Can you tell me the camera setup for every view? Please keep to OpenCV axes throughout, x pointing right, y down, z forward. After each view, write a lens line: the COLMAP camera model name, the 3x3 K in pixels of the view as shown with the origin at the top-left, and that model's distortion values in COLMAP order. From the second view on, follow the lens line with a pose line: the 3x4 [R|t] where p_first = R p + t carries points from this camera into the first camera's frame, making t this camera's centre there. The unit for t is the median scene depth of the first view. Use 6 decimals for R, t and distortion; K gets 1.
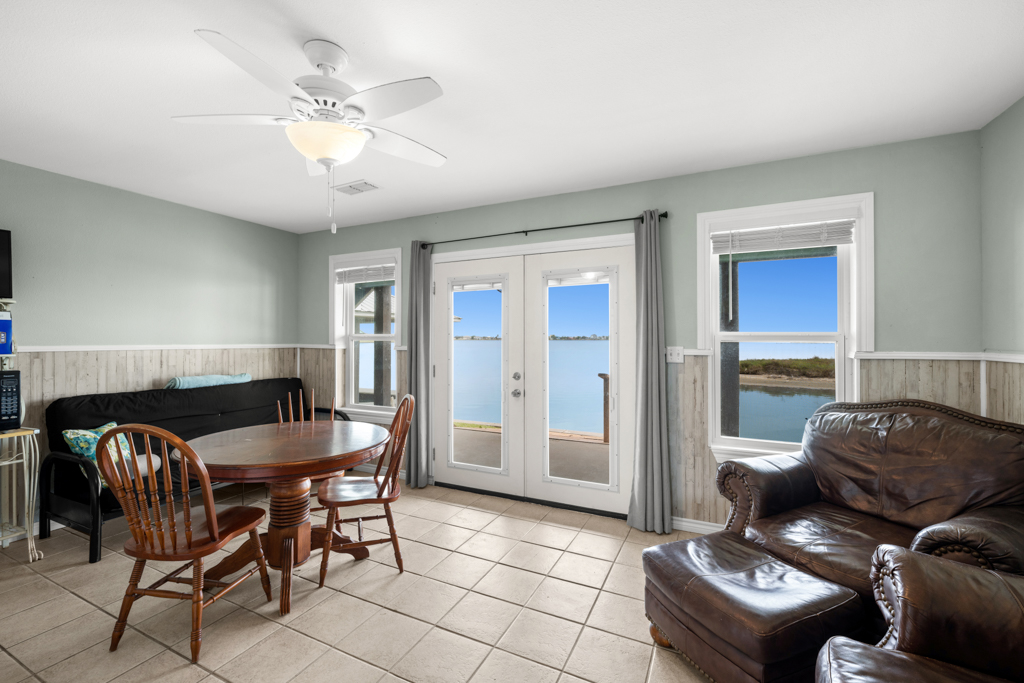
lens RADIAL K [[433.0, 0, 512.9], [0, 433.0, 334.8], [0, 0, 1]] dist [0.001722, -0.000341]
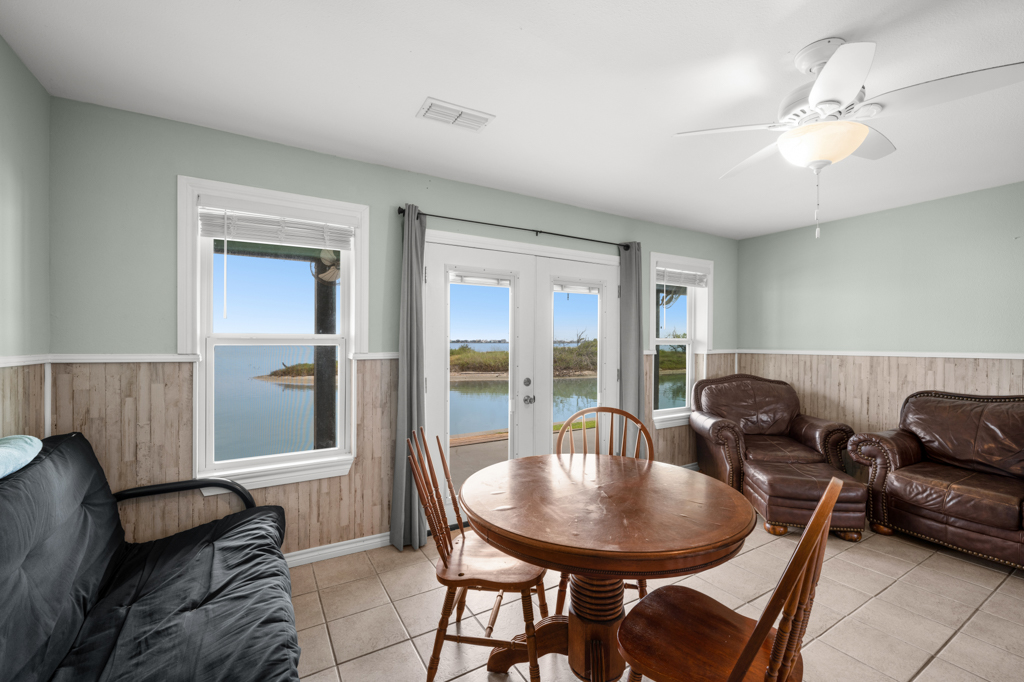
lens RADIAL K [[433.0, 0, 516.4], [0, 433.0, 347.3], [0, 0, 1]] dist [0.001722, -0.000341]
pose [[0.536237, -0.008660, 0.844023, -0.804082], [-0.008231, 0.999846, 0.015488, 0.005171], [-0.844027, -0.015253, 0.536083, 0.512641]]
